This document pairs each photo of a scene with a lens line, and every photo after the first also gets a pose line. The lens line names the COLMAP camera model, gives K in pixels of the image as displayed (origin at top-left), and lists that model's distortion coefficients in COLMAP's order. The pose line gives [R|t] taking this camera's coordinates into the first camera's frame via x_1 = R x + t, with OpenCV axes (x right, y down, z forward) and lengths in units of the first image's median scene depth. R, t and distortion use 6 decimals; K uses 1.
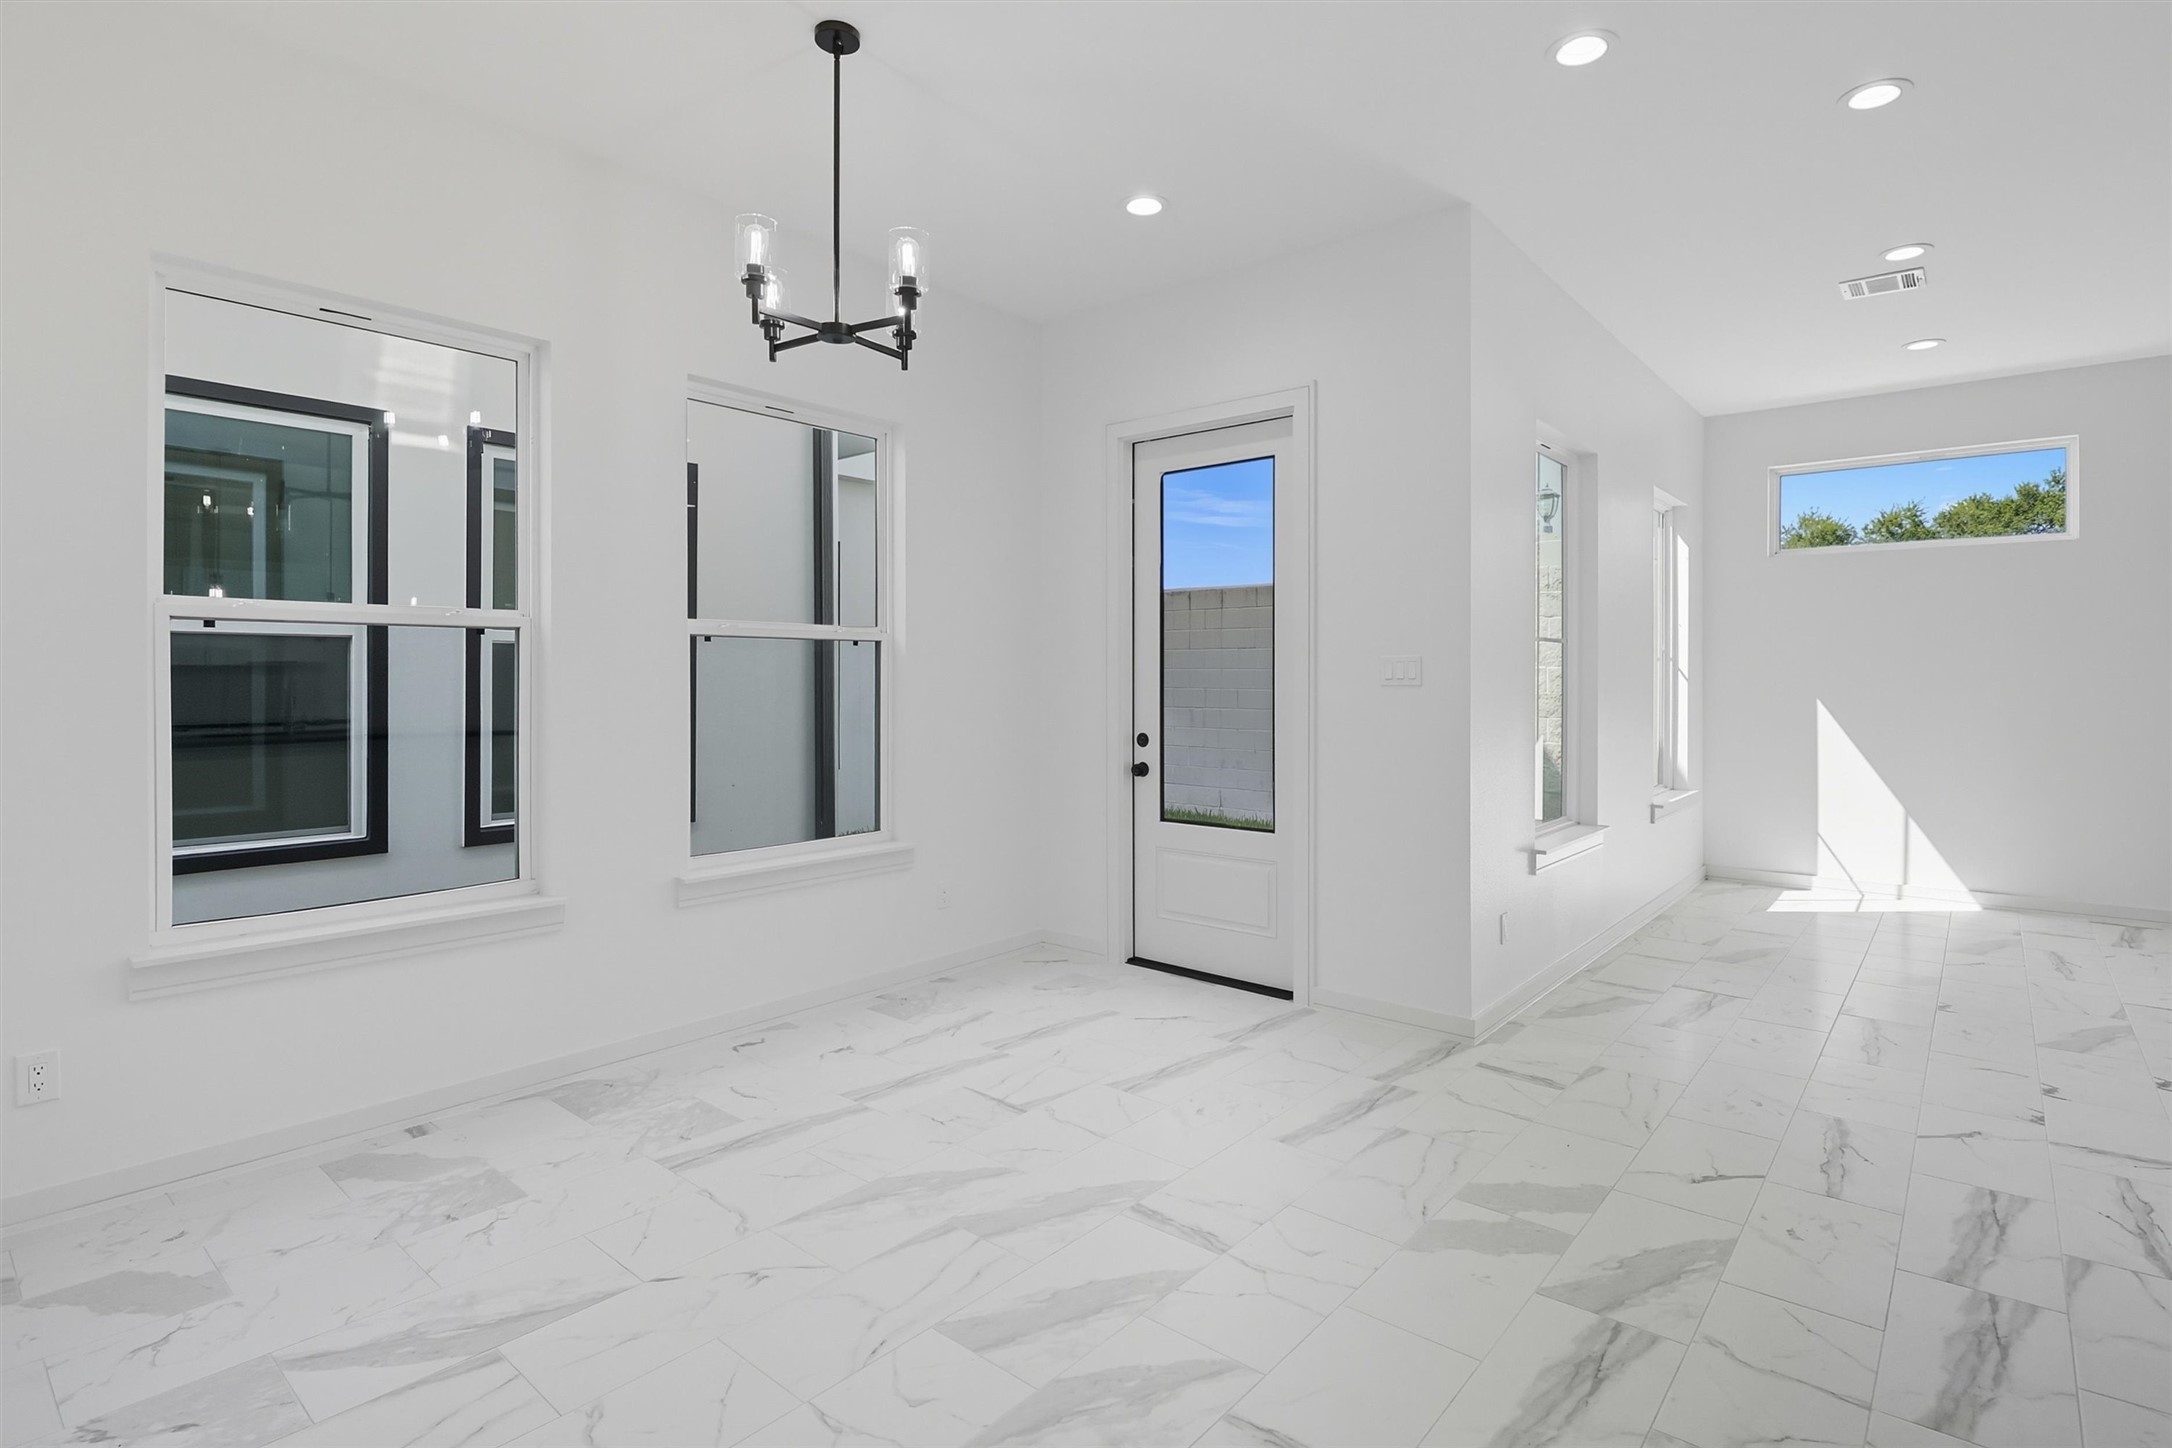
lens RADIAL K [[1069.1, 0, 1139.6], [0, 1069.1, 678.9], [0, 0, 1]] dist [-0.001809, -0.001290]
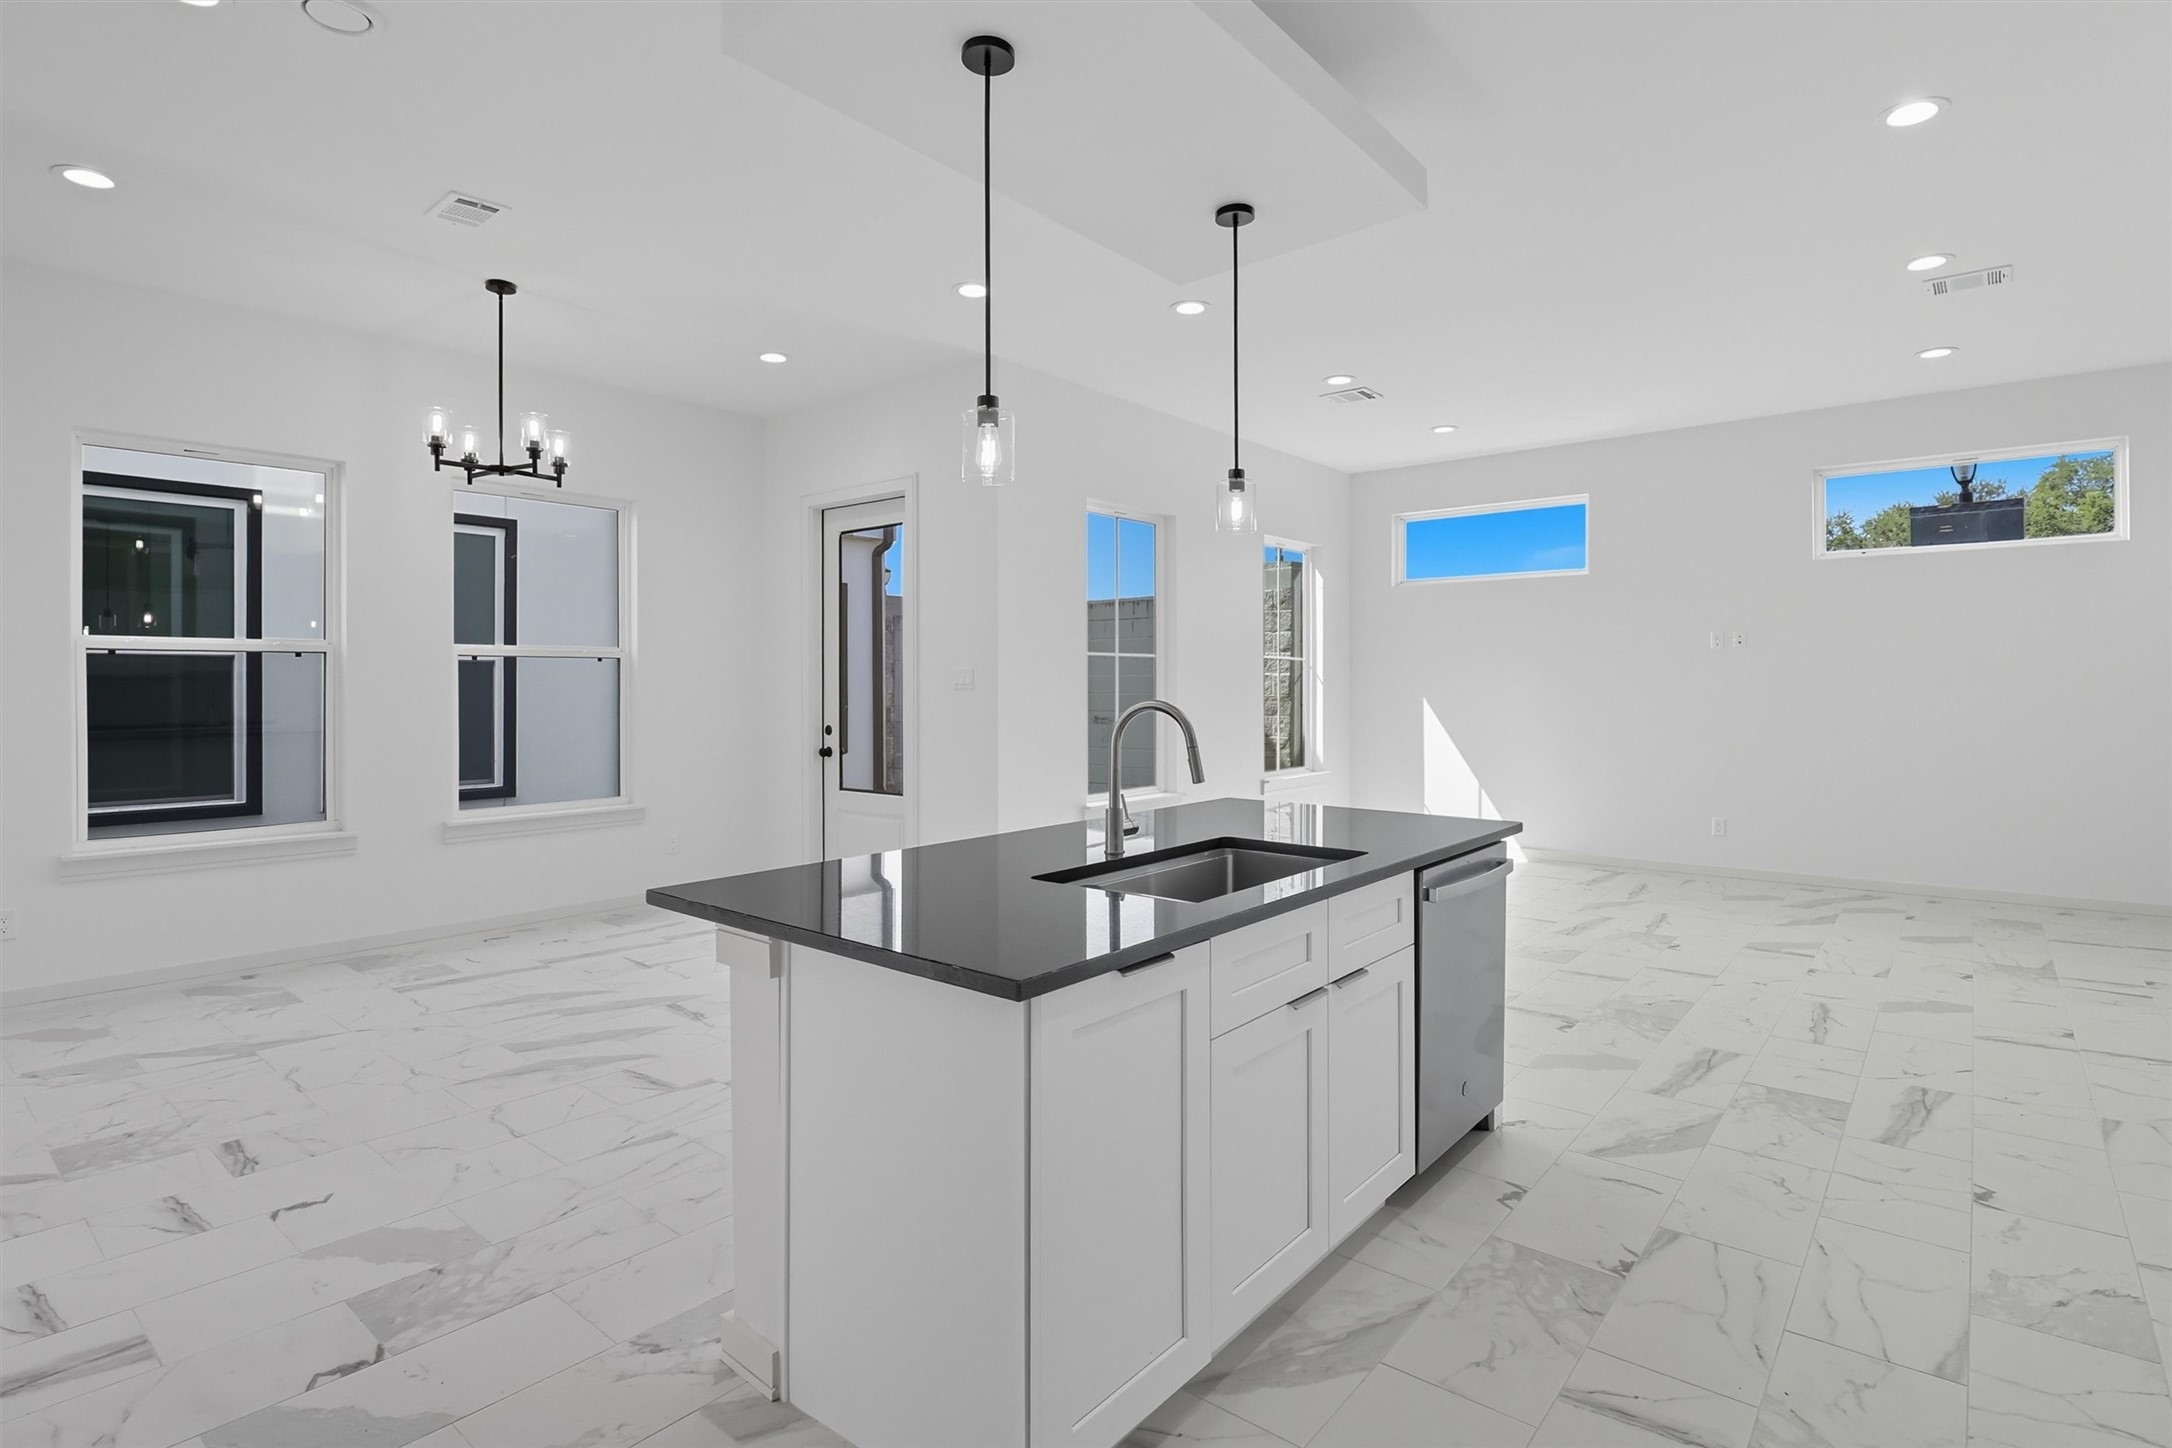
lens RADIAL K [[1069.4, 0, 1123.5], [0, 1069.4, 682.3], [0, 0, 1]] dist [-0.001201, -0.001799]
pose [[0.999961, -0.003369, 0.008186, 0.384408], [0.003387, 0.999992, -0.002161, 0.000880], [-0.008179, 0.002189, 0.999964, -0.371141]]
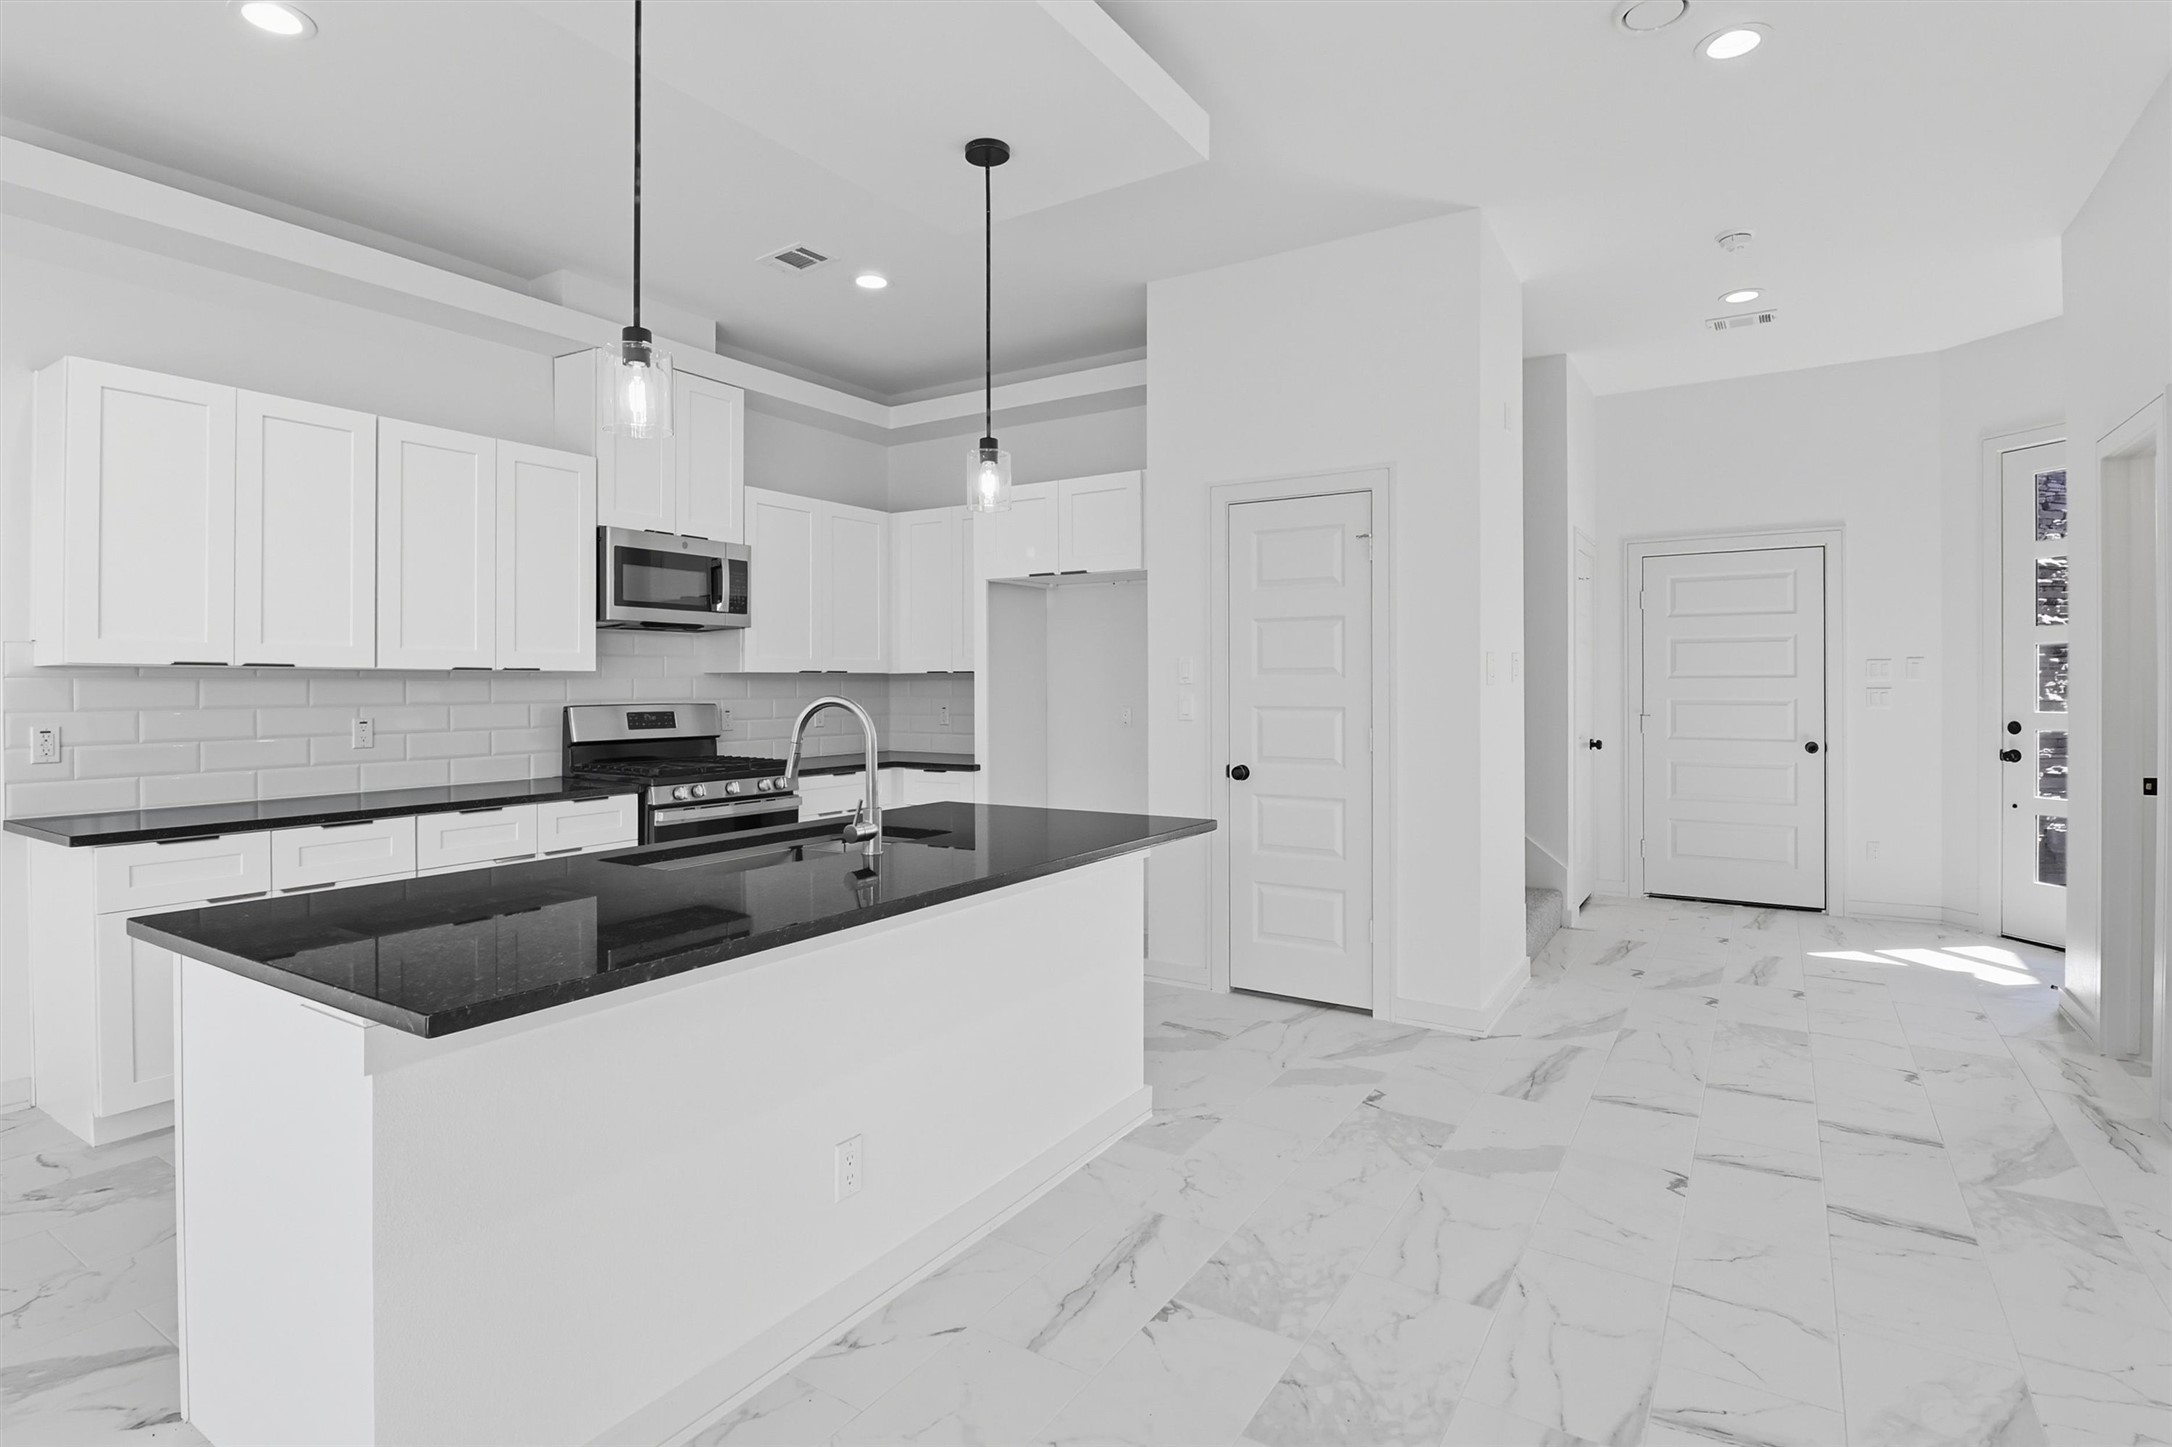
lens RADIAL K [[1069.4, 0, 1123.5], [0, 1069.4, 681.8], [0, 0, 1]] dist [-0.001201, -0.001799]
pose [[-0.991463, 0.000249, -0.130389, 0.330261], [0.000896, 0.999988, -0.004900, 0.003949], [0.130386, -0.004975, -0.991451, 0.723488]]
